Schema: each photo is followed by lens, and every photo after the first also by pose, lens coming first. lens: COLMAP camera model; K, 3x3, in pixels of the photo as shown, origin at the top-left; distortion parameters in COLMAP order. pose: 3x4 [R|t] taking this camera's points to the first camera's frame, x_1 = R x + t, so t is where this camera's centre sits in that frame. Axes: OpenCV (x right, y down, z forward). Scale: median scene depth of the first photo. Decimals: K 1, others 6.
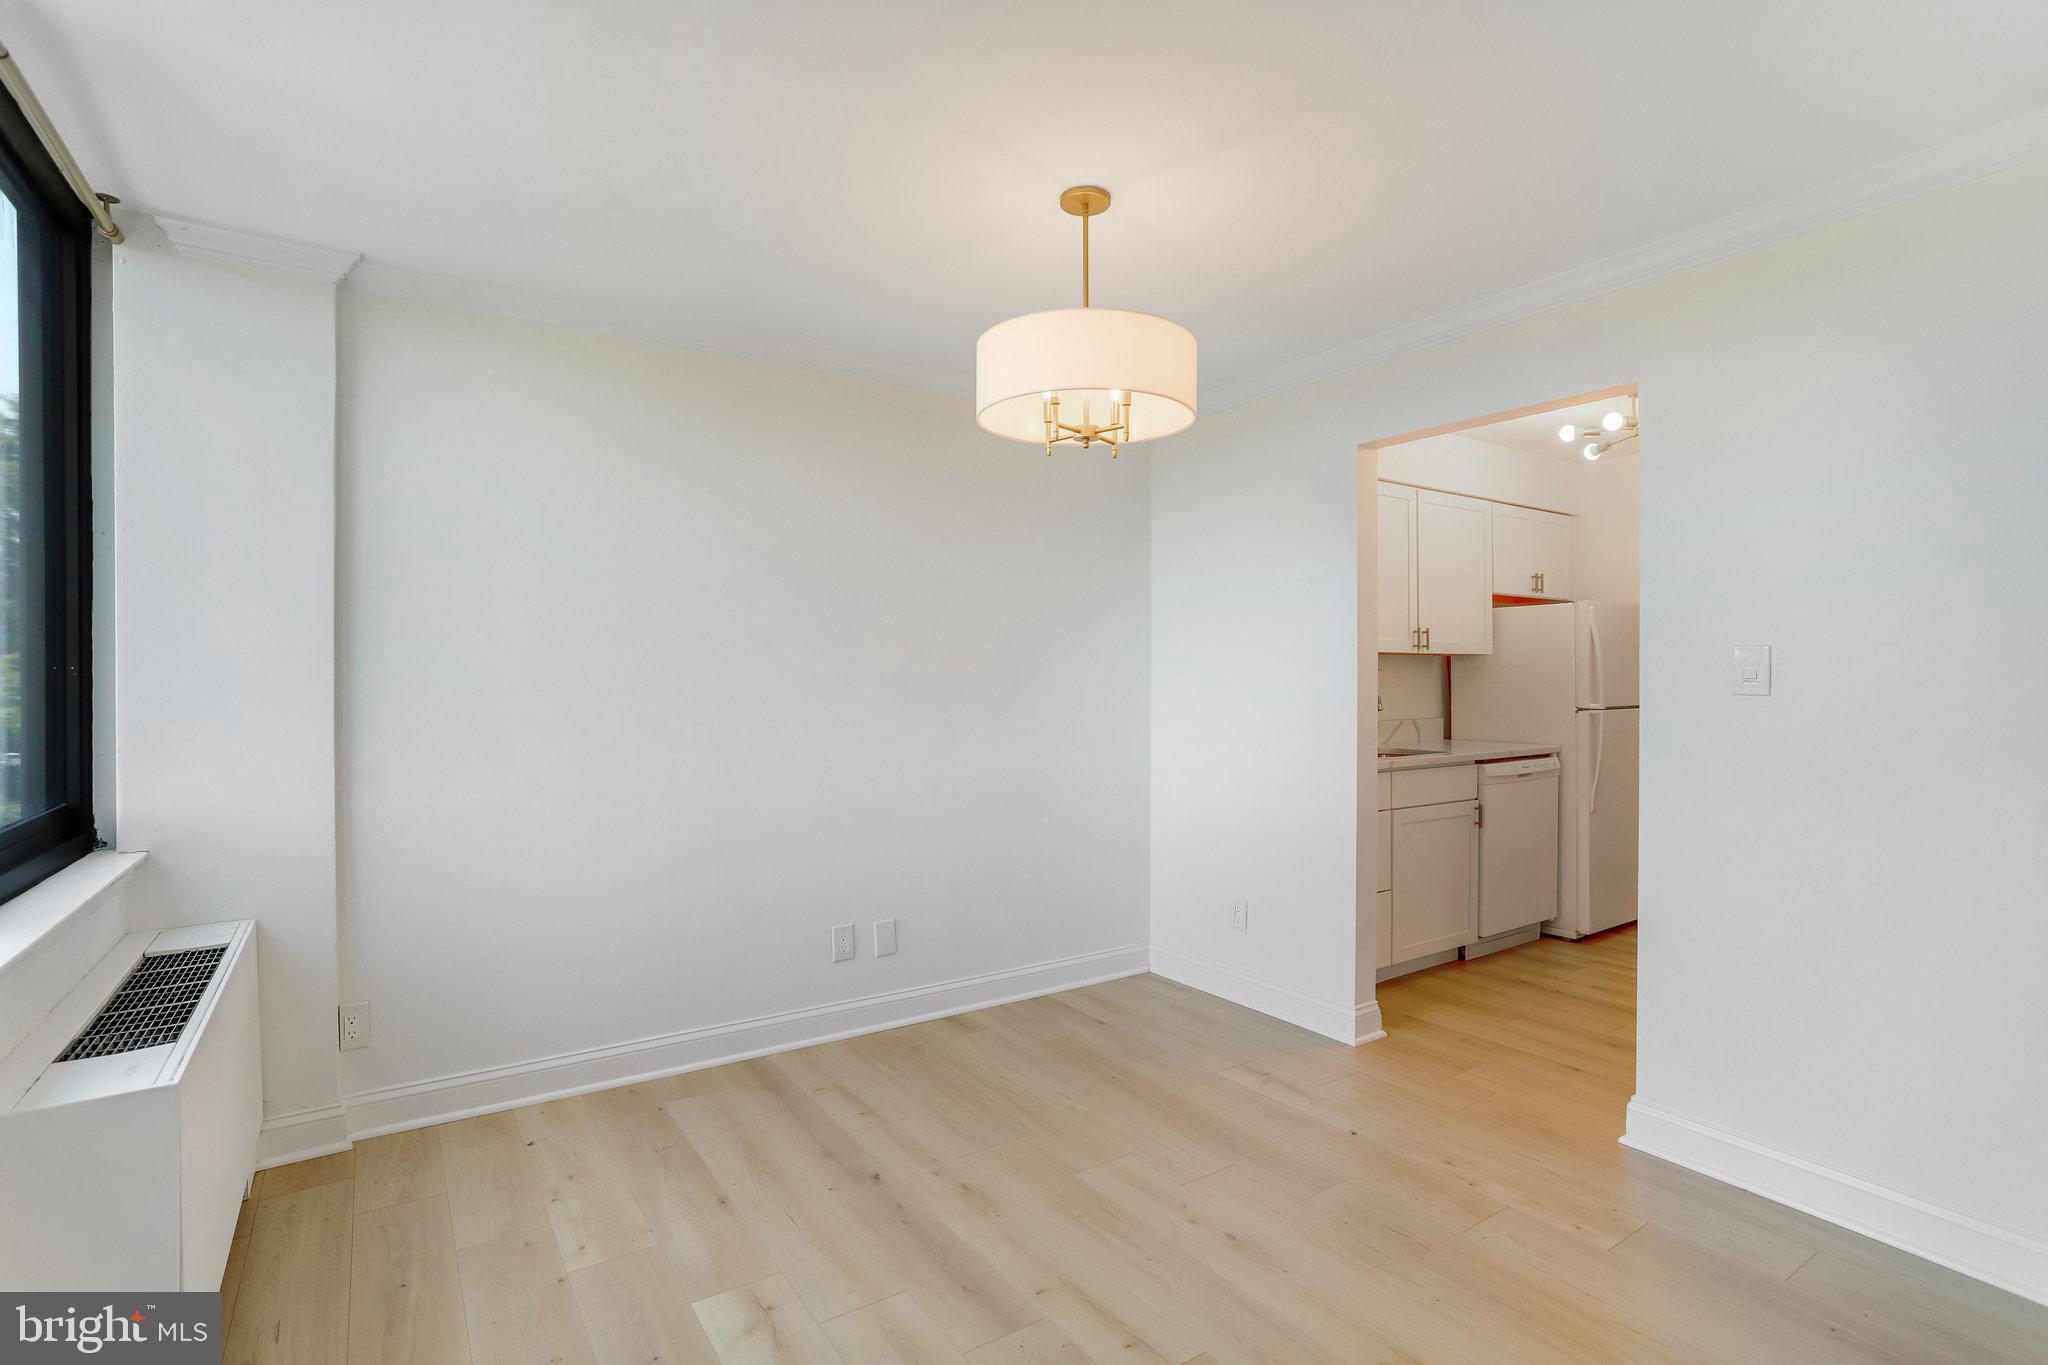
lens RADIAL K [[980.8, 0, 1025.1], [0, 980.8, 678.2], [0, 0, 1]] dist [-0.056801, 0.032122]
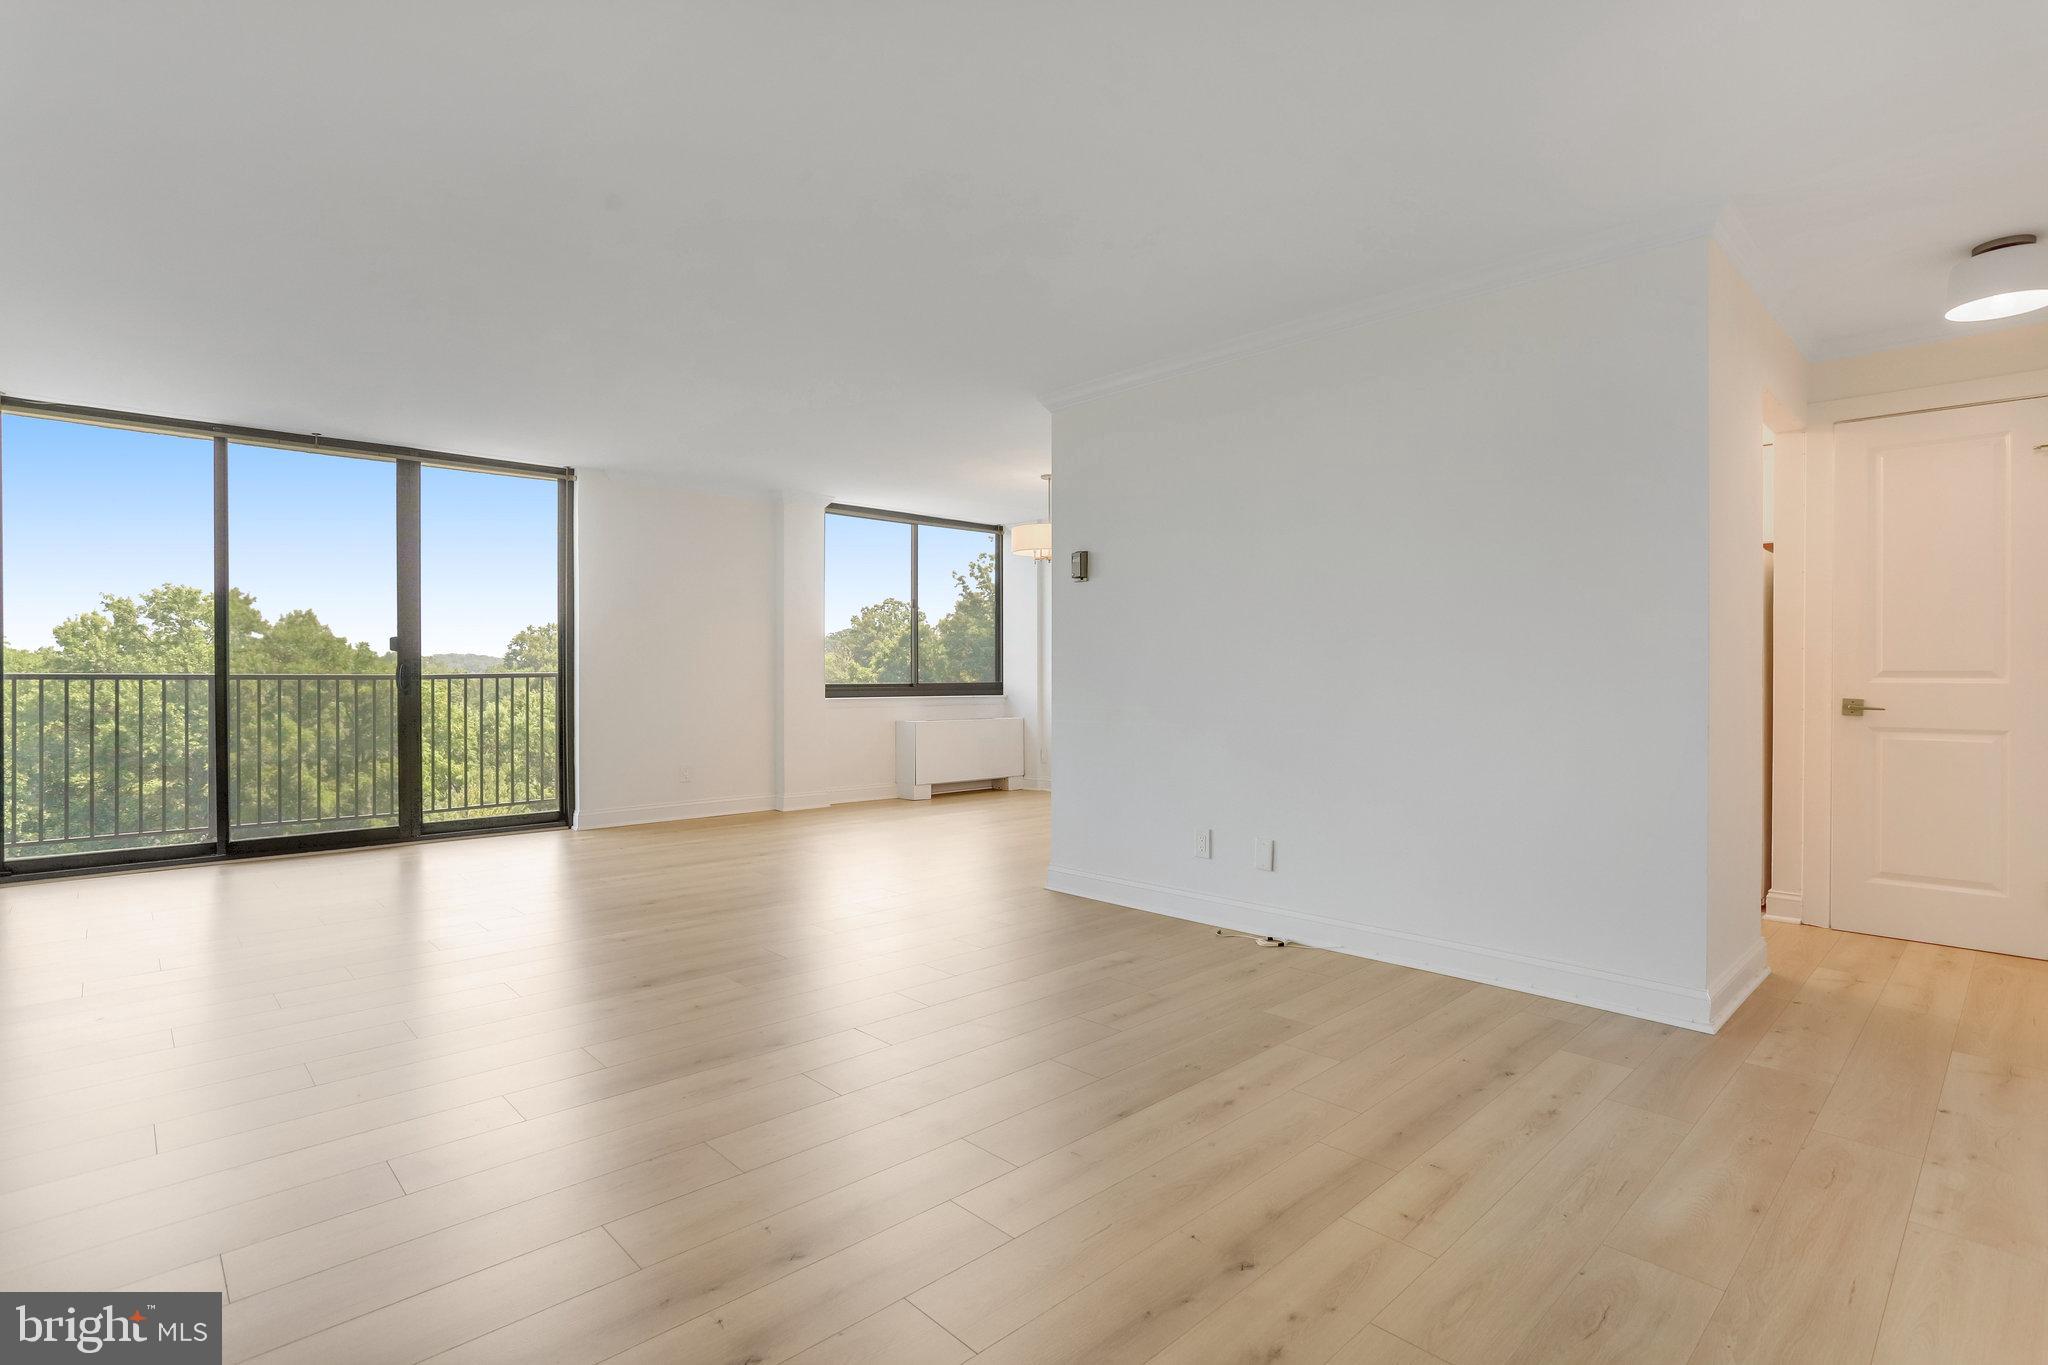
lens RADIAL K [[980.8, 0, 1025.1], [0, 980.8, 678.2], [0, 0, 1]] dist [-0.056801, 0.032122]
pose [[0.173786, 0.009446, -0.984738, 2.514611], [-0.002656, 0.999955, 0.009124, 0.070784], [0.984780, 0.001030, 0.173804, 0.352124]]
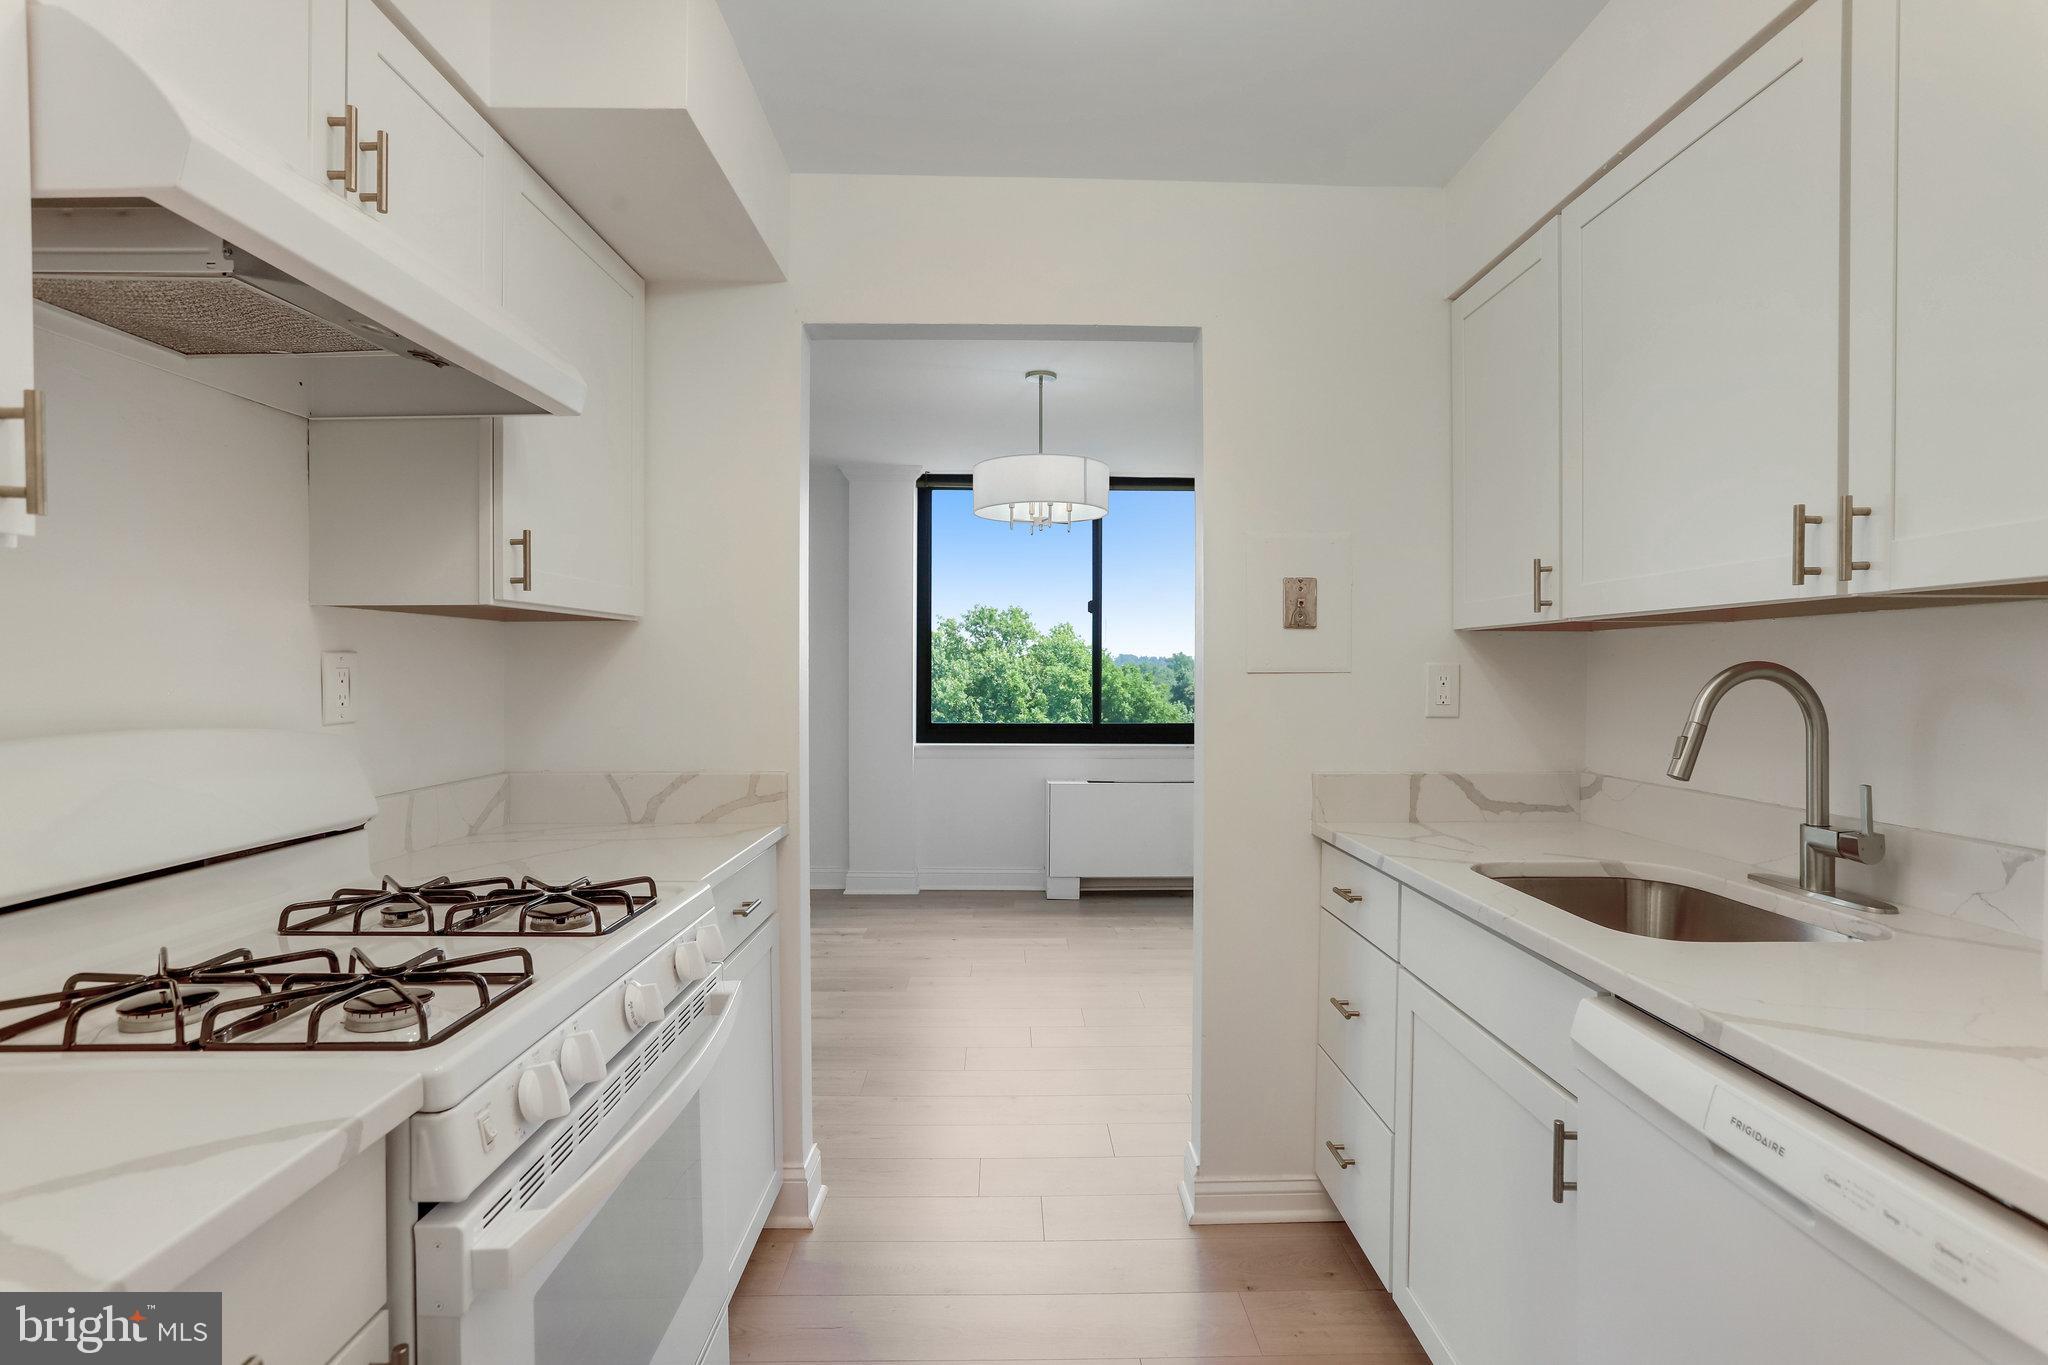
lens RADIAL K [[980.8, 0, 1025.1], [0, 980.8, 678.2], [0, 0, 1]] dist [-0.056801, 0.032122]
pose [[-0.533623, 0.008131, -0.845684, 1.237927], [-0.002902, 0.999930, 0.011445, -0.007388], [0.845718, 0.008562, -0.533562, 1.572719]]
